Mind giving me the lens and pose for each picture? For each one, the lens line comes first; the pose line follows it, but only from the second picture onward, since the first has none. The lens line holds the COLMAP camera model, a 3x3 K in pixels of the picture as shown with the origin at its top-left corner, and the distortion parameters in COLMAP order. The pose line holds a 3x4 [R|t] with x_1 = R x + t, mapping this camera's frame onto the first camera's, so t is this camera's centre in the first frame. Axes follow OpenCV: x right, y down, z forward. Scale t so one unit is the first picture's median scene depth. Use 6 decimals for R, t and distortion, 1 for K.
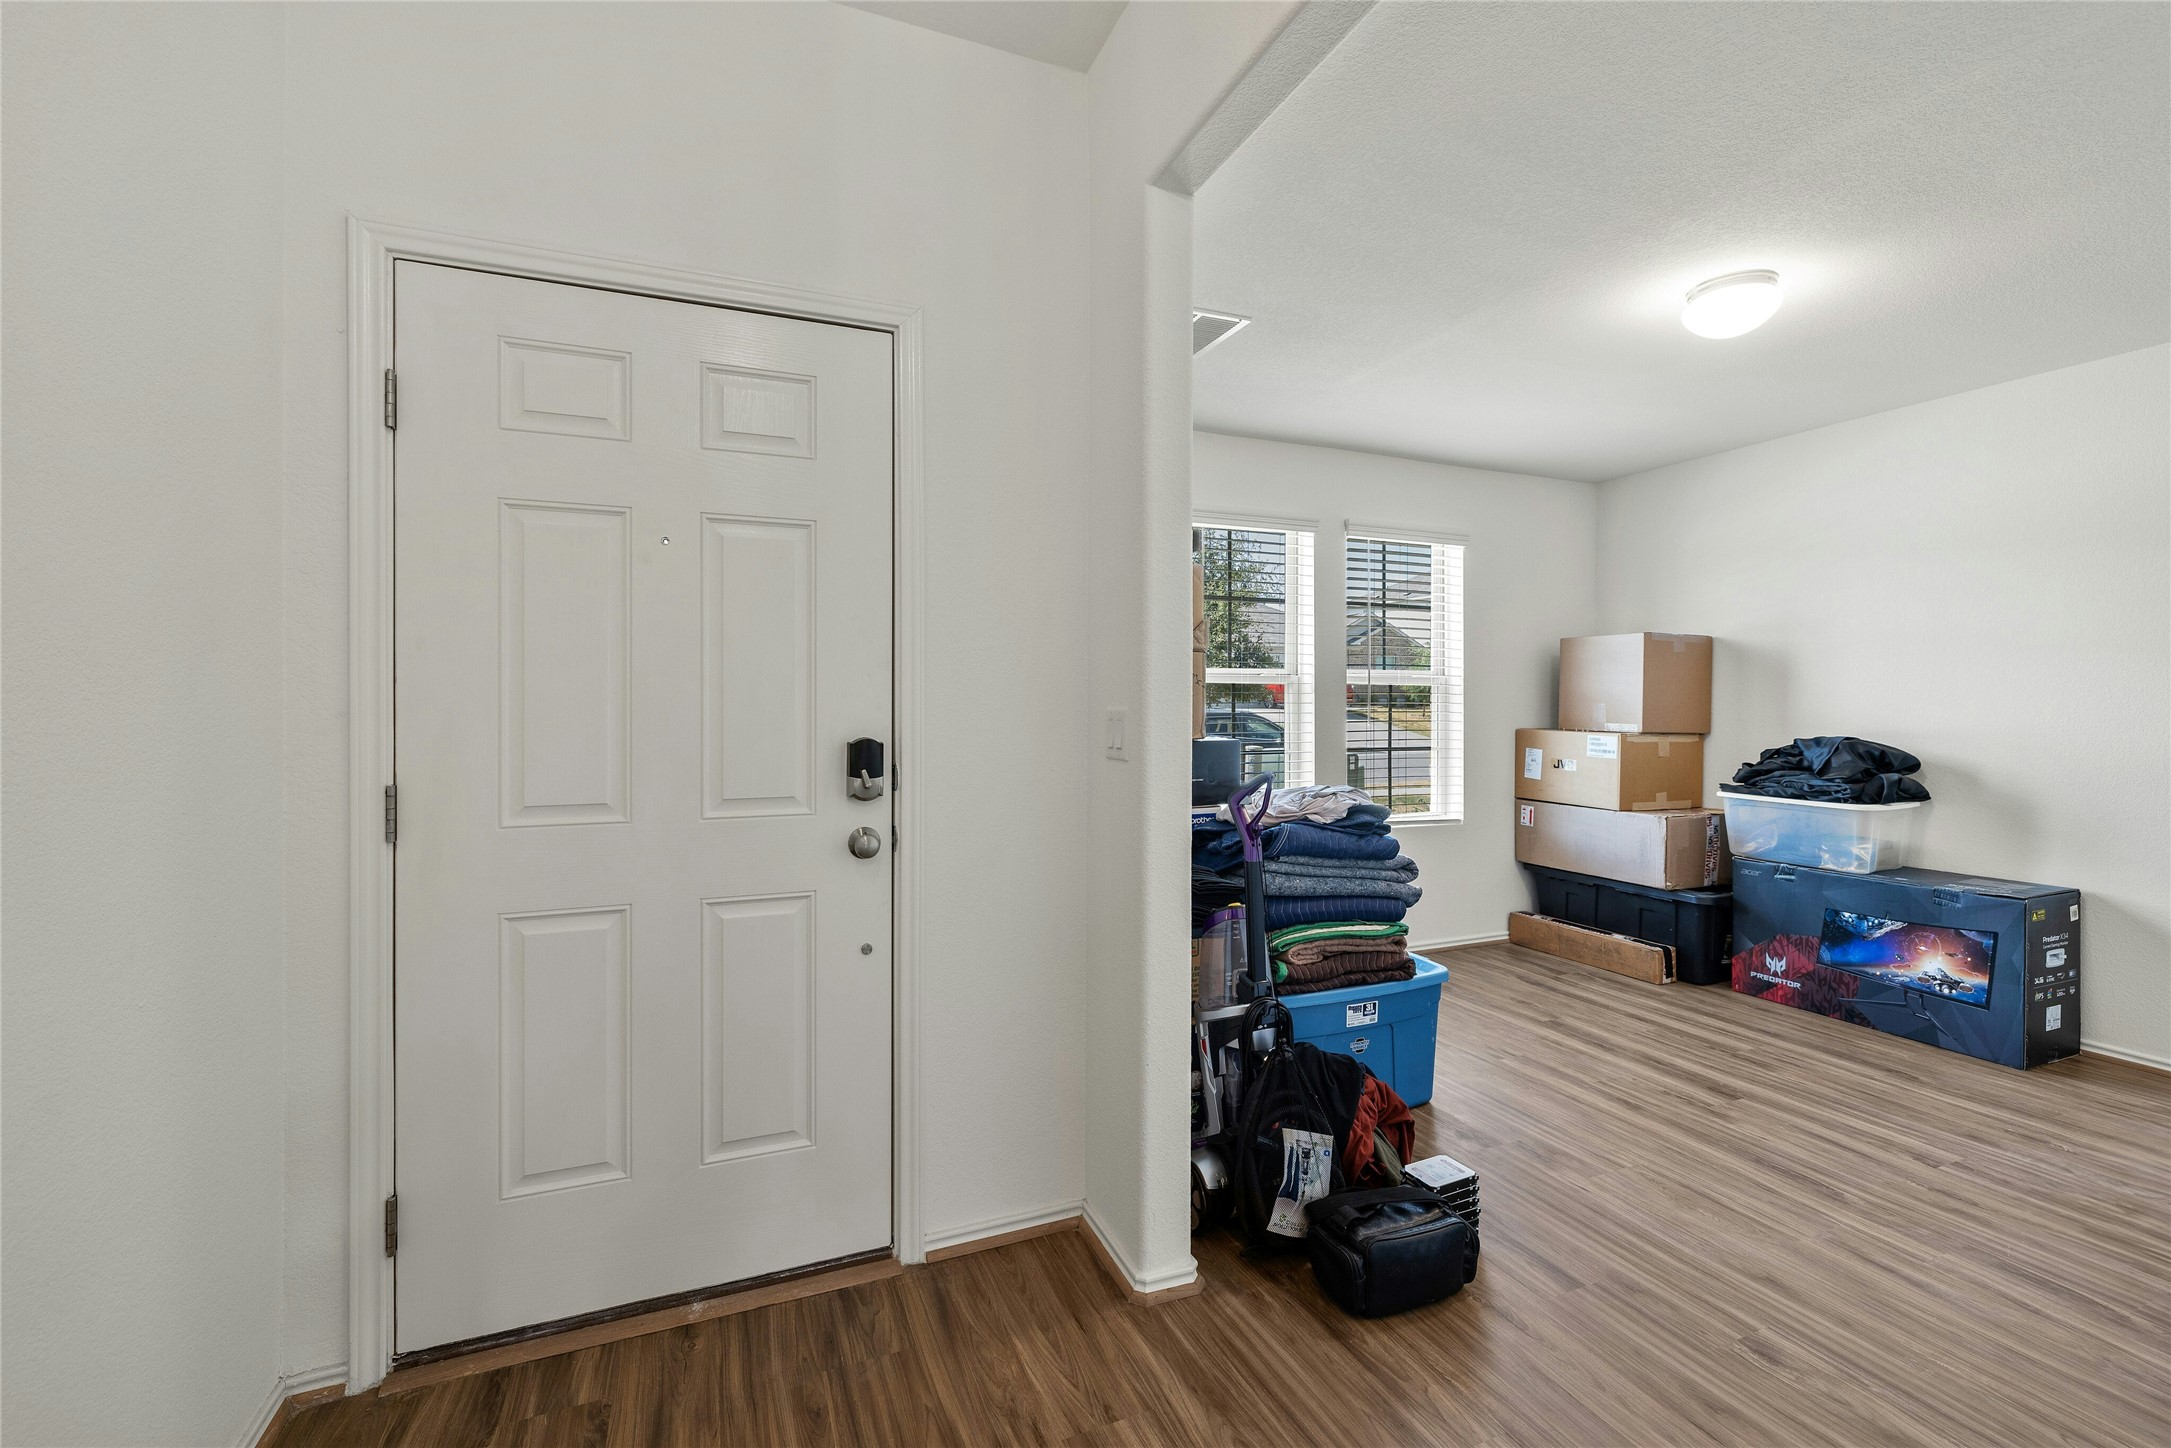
lens RADIAL K [[916.8, 0, 1090.1], [0, 916.8, 697.4], [0, 0, 1]] dist [-0.002964, -0.000364]
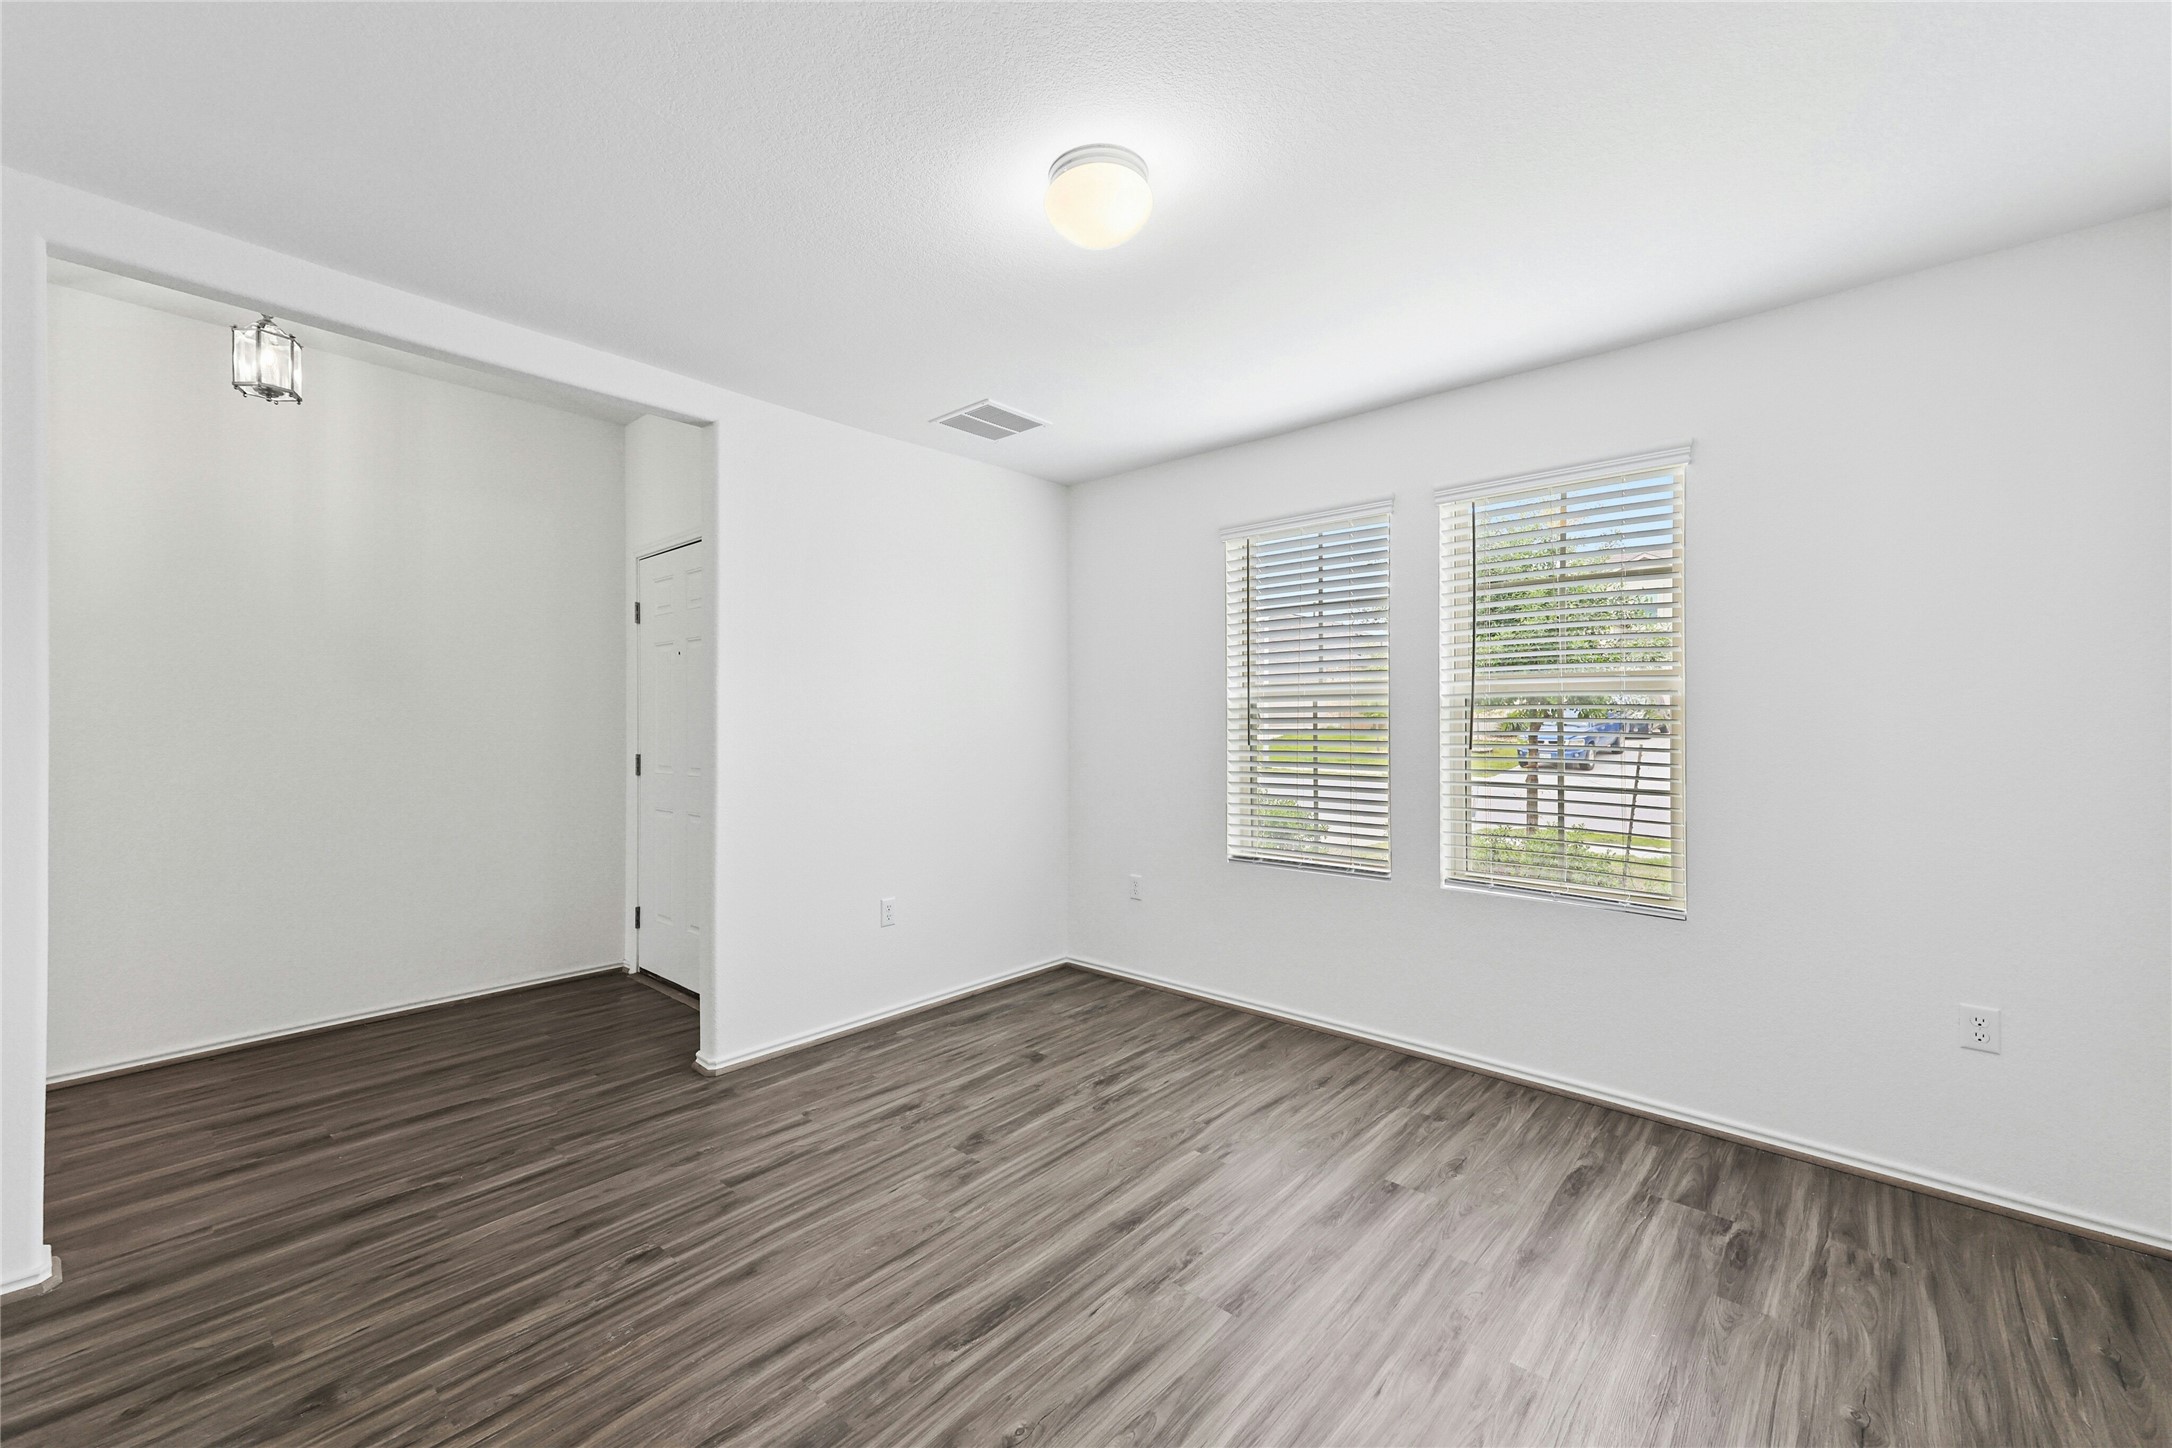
lens RADIAL K [[872.6, 0, 1078.3], [0, 872.6, 713.7], [0, 0, 1]] dist [0.006638, -0.000326]
pose [[0.436127, -0.004848, -0.899872, 1.588473], [0.006232, 0.999978, -0.002368, -0.005813], [0.899864, -0.004575, 0.436147, 0.784497]]
